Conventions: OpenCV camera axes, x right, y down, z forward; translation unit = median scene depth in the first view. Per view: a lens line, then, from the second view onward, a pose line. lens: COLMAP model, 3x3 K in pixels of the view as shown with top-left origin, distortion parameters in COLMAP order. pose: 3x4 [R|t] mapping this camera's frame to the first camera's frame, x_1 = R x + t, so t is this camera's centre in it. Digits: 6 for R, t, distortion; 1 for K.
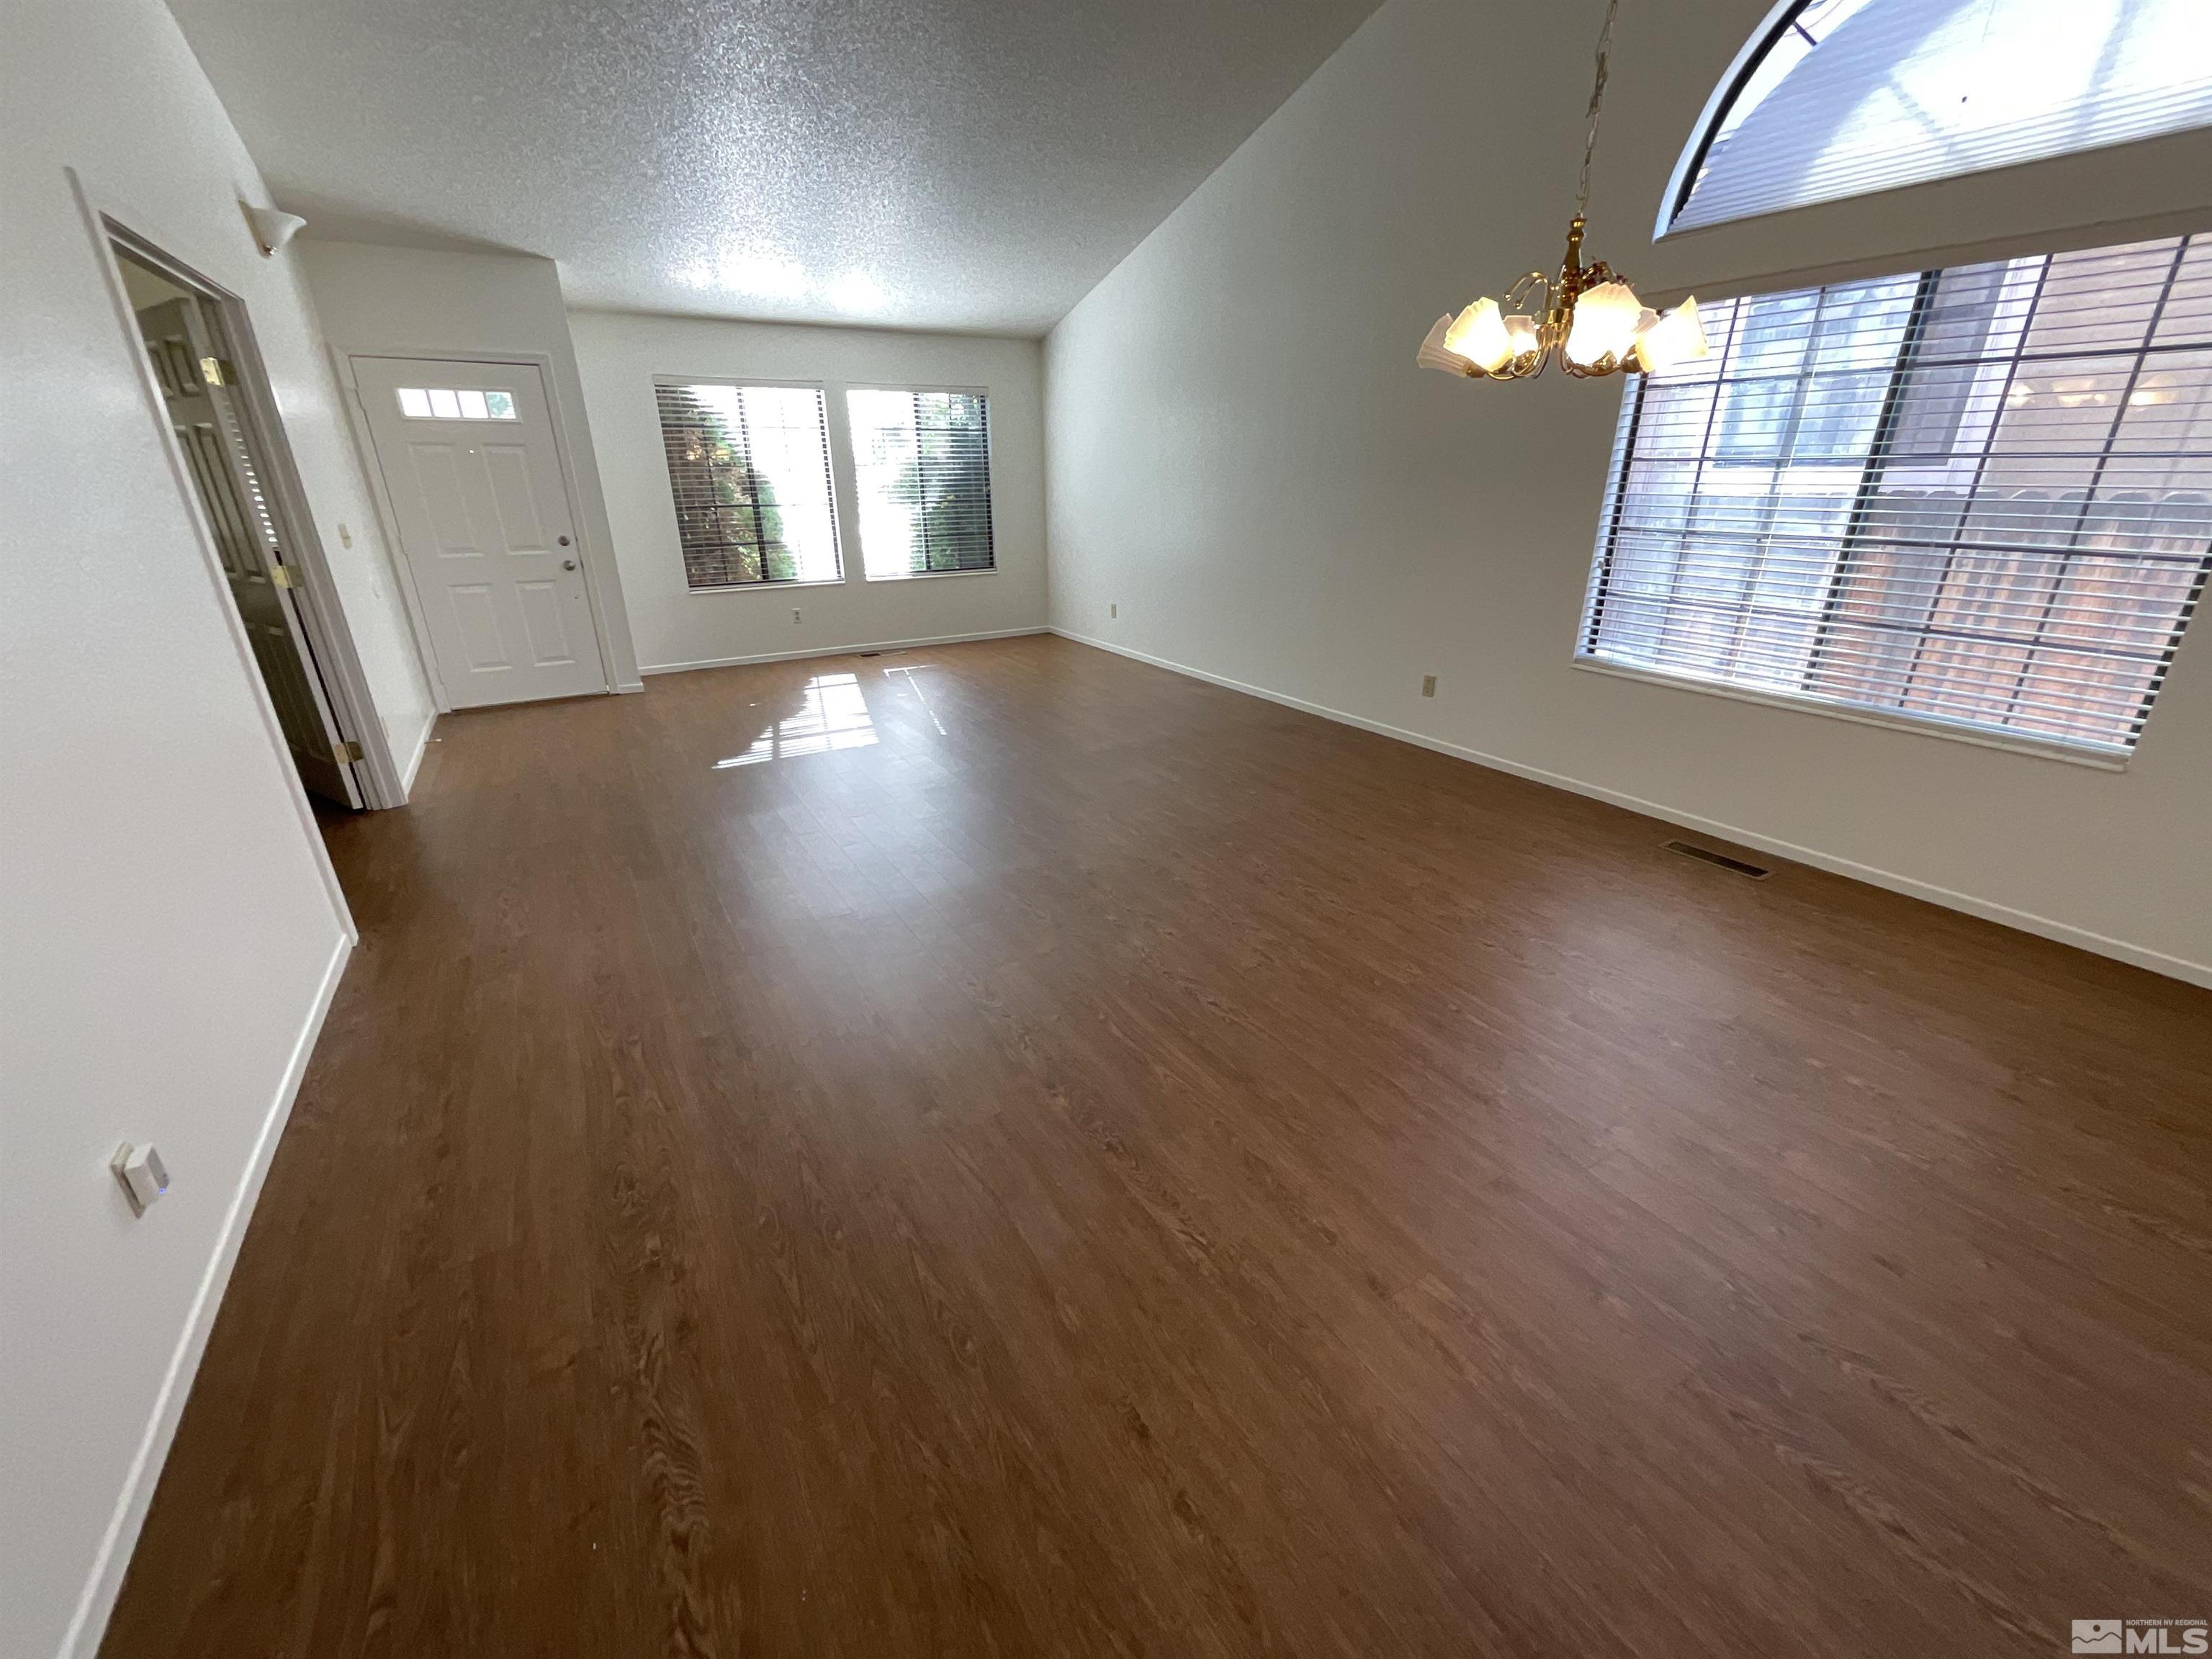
lens RADIAL K [[890.3, 0, 1100.7], [0, 890.3, 828.4], [0, 0, 1]] dist [0.000320, -0.002162]
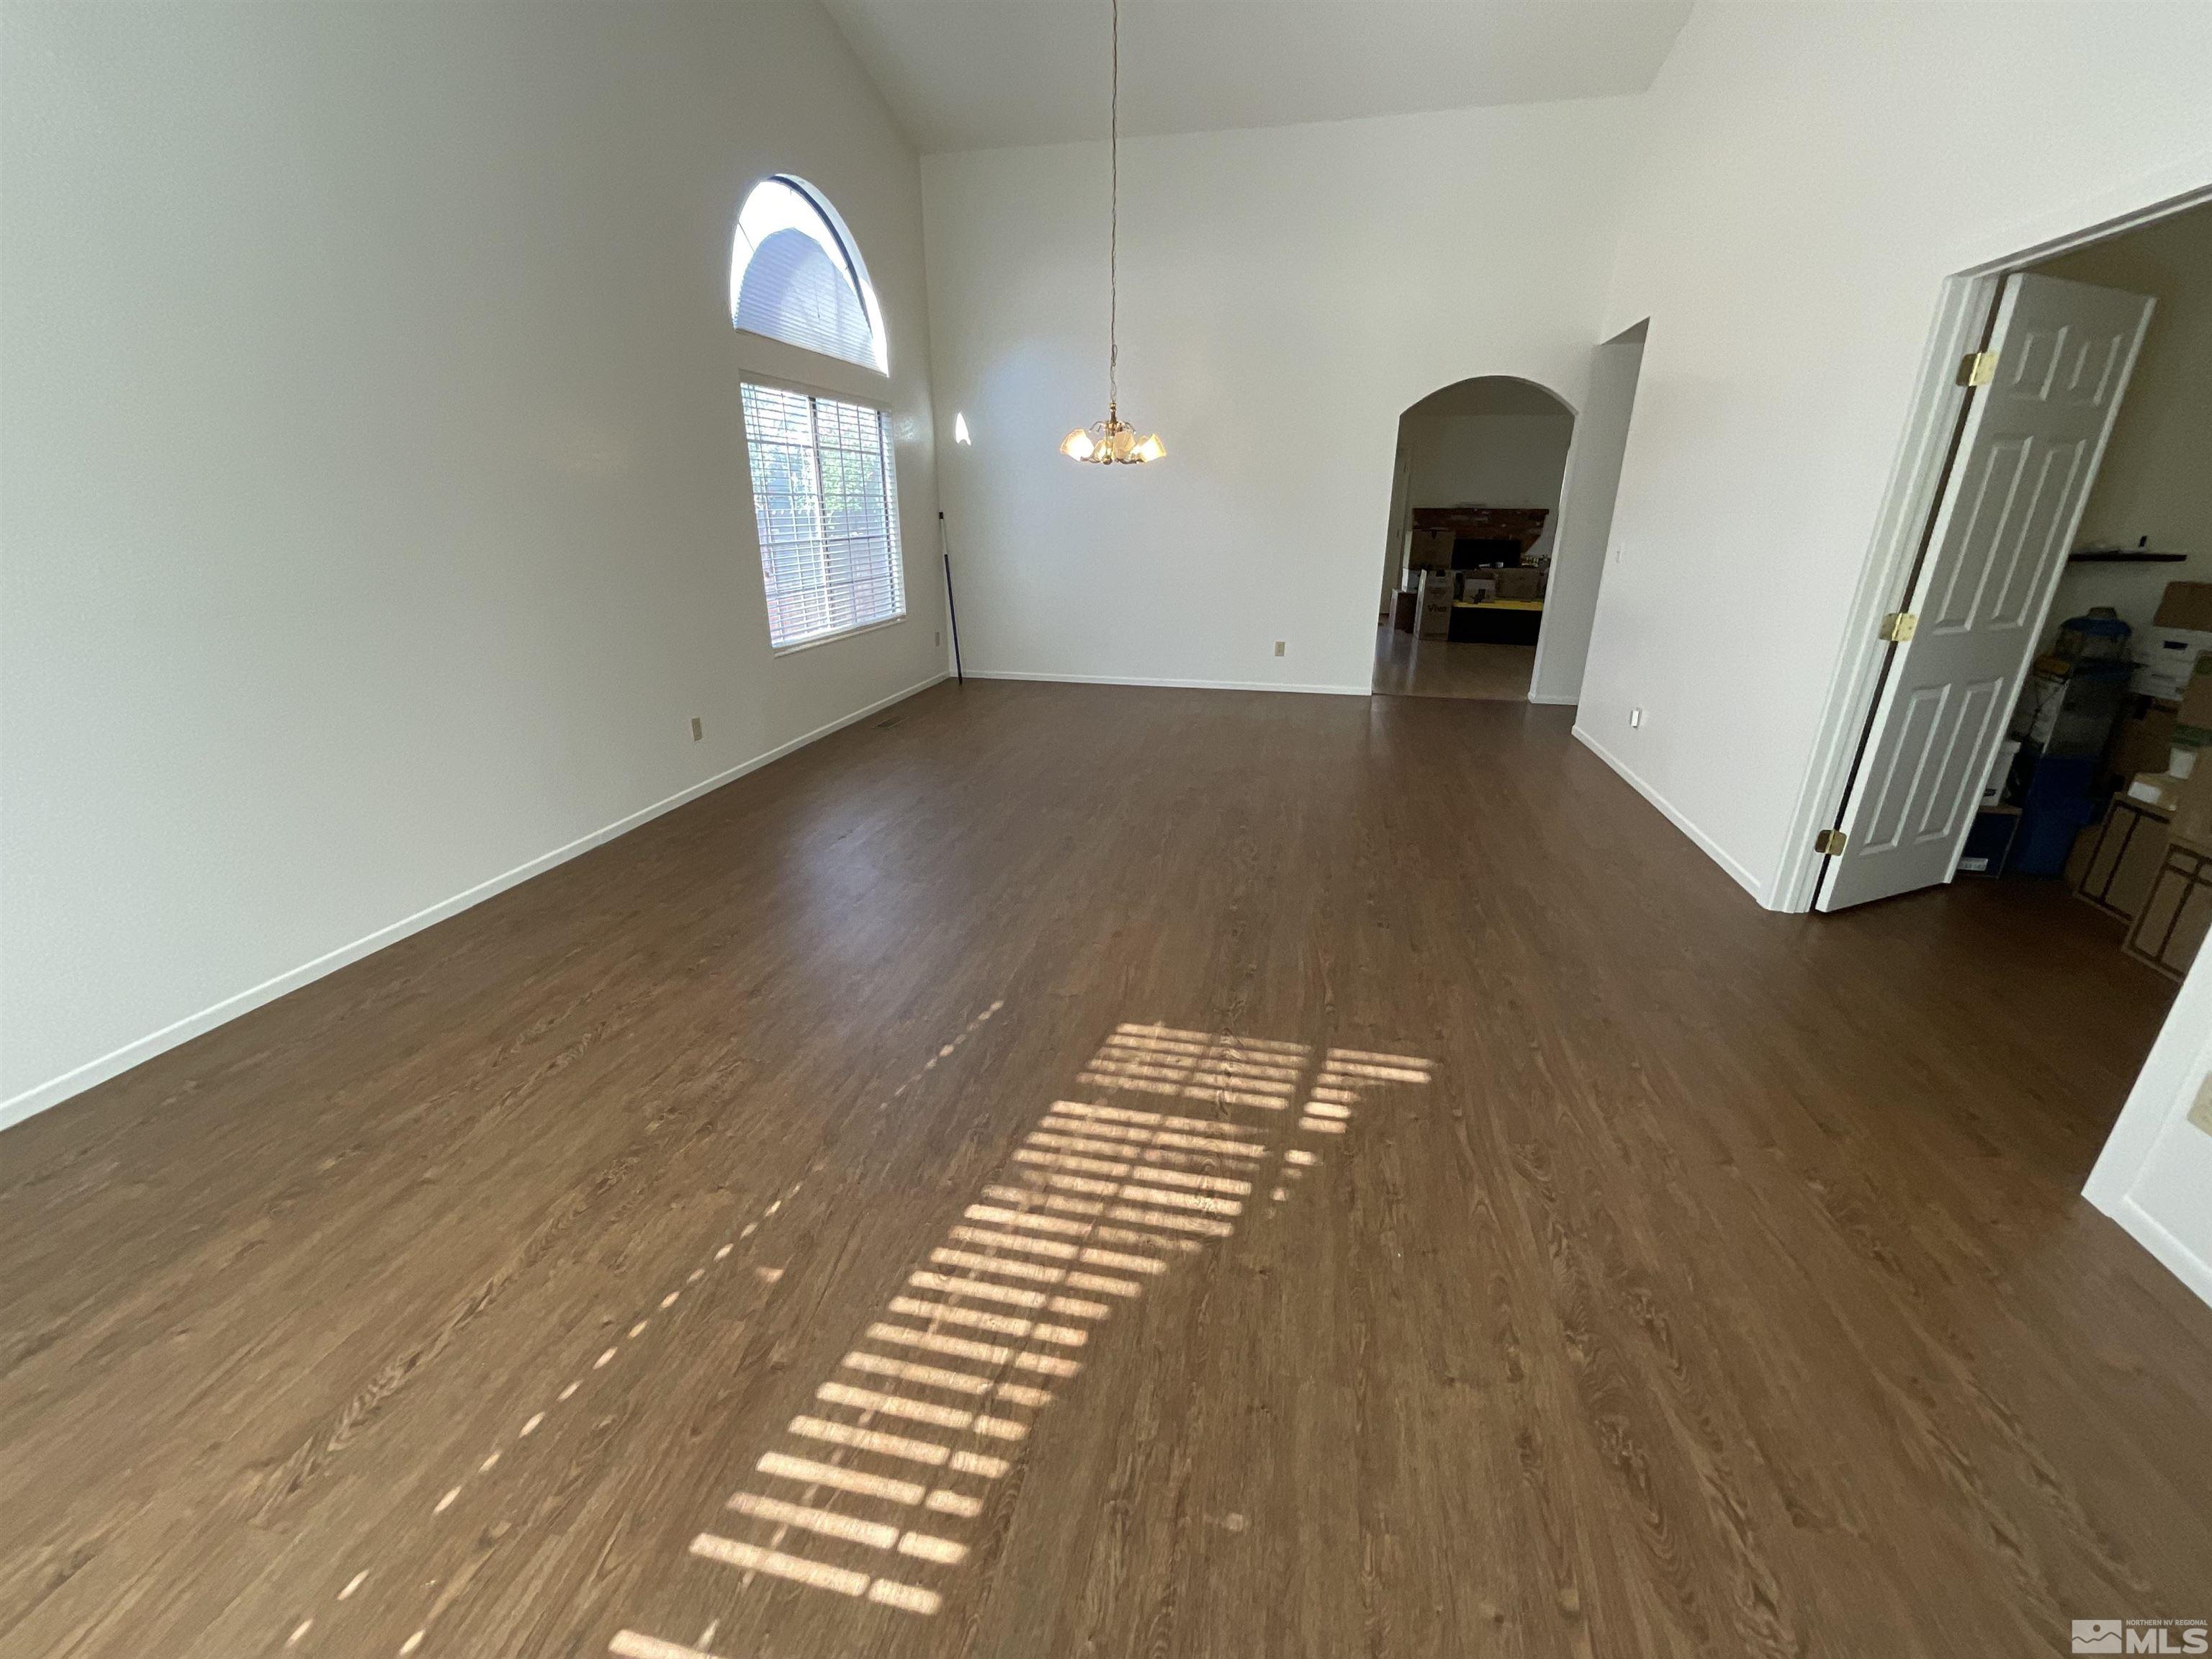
lens RADIAL K [[890.3, 0, 1100.7], [0, 890.3, 828.4], [0, 0, 1]] dist [0.000320, -0.002162]
pose [[-0.720244, -0.237471, 0.651810, -0.582278], [0.259976, 0.778716, 0.570977, -0.509790], [-0.643165, 0.580697, -0.499129, 1.271027]]
